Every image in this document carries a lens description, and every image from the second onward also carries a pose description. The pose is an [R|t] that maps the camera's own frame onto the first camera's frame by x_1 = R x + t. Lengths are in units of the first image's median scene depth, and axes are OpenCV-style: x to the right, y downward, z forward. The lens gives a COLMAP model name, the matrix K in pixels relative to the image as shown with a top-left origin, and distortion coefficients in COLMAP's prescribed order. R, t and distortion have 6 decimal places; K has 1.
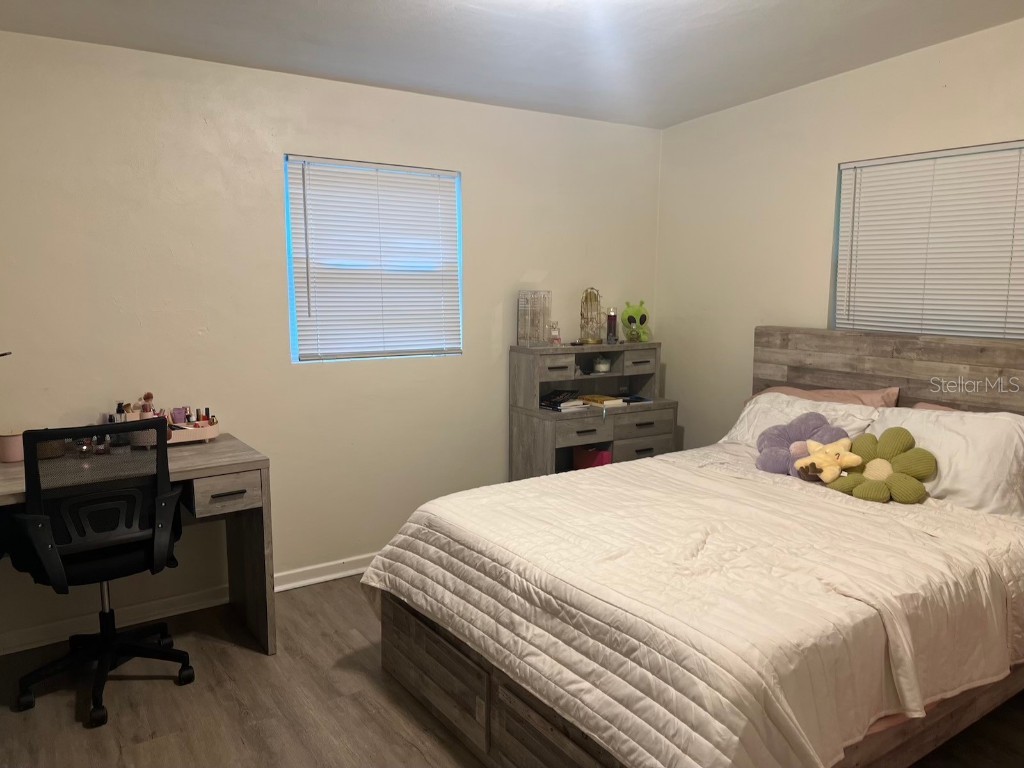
lens RADIAL K [[769.2, 0, 512.9], [0, 769.2, 384.6], [0, 0, 1]] dist [0.058027, -0.067777]
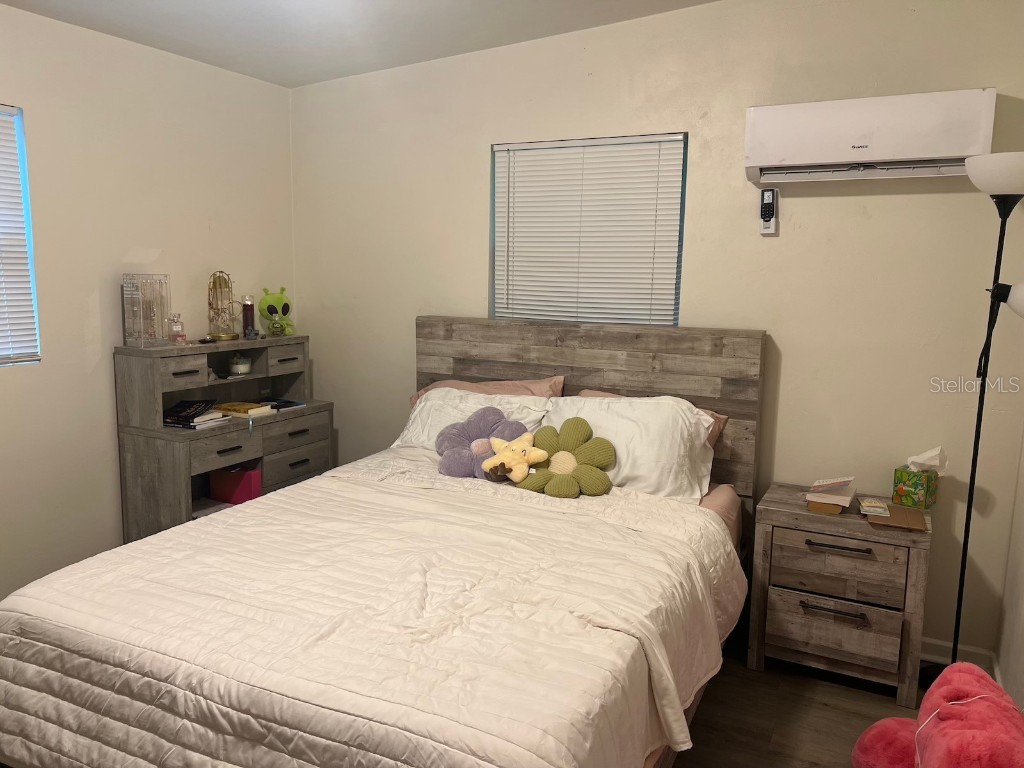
lens RADIAL K [[769.2, 0, 516.0], [0, 769.2, 382.0], [0, 0, 1]] dist [0.058027, -0.067777]
pose [[0.870863, -0.062585, 0.487525, -0.047563], [0.053315, 0.998036, 0.032884, -0.028388], [-0.488626, -0.002645, 0.872490, 0.196267]]
